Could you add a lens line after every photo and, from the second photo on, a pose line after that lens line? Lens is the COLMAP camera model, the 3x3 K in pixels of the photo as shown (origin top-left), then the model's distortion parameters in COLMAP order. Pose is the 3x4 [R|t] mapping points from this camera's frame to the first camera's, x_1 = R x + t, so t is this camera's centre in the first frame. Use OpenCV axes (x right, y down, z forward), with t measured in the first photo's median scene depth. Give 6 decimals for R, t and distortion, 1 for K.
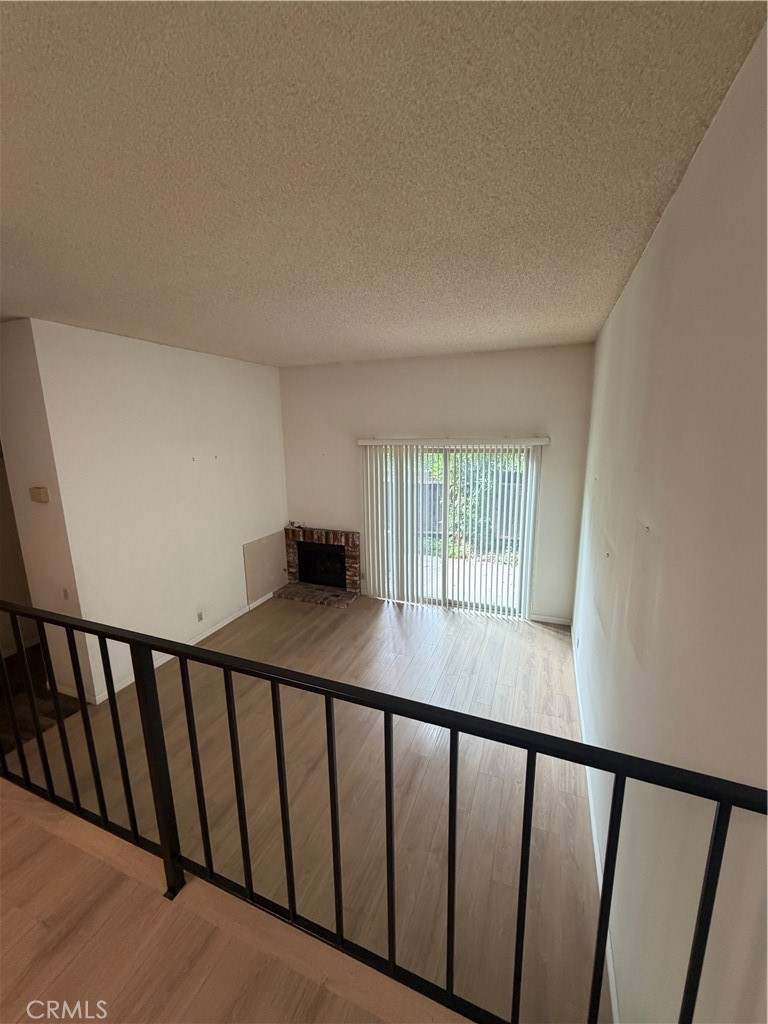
lens RADIAL K [[407.3, 0, 383.2], [0, 407.3, 510.4], [0, 0, 1]] dist [0.005187, -0.001184]
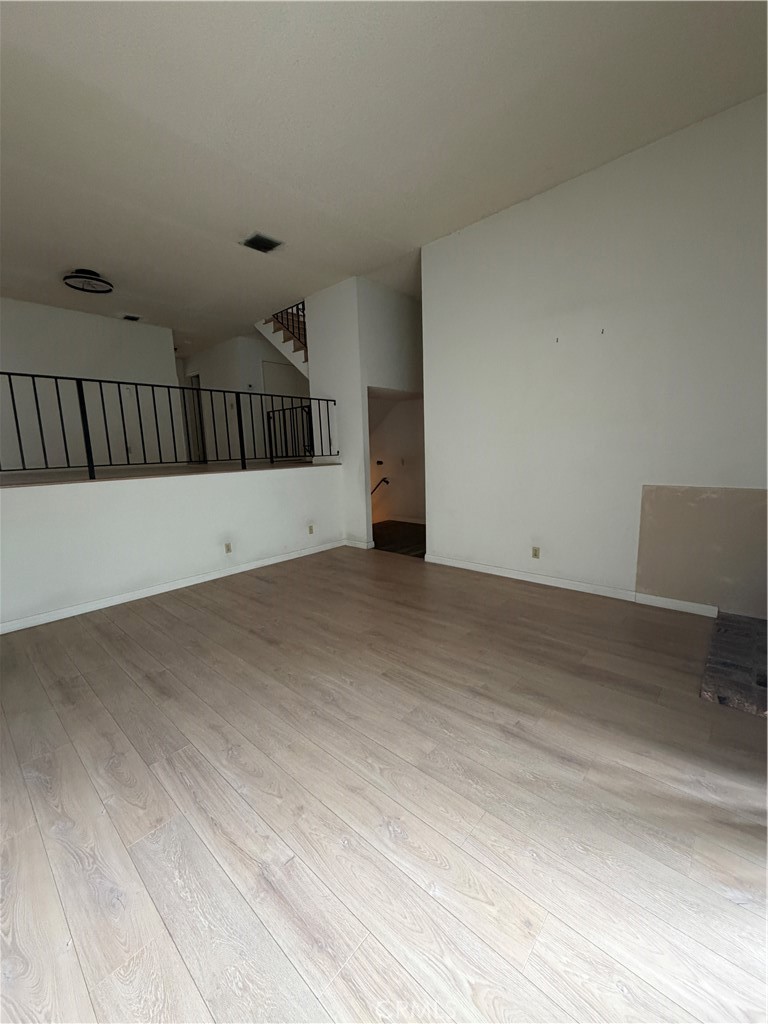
lens RADIAL K [[407.3, 0, 384.7], [0, 407.3, 509.8], [0, 0, 1]] dist [0.005187, -0.001184]
pose [[-0.343647, 0.165046, -0.924482, 0.308098], [-0.147421, 0.962749, 0.226677, 0.040346], [0.927456, 0.214185, -0.306515, 0.814621]]
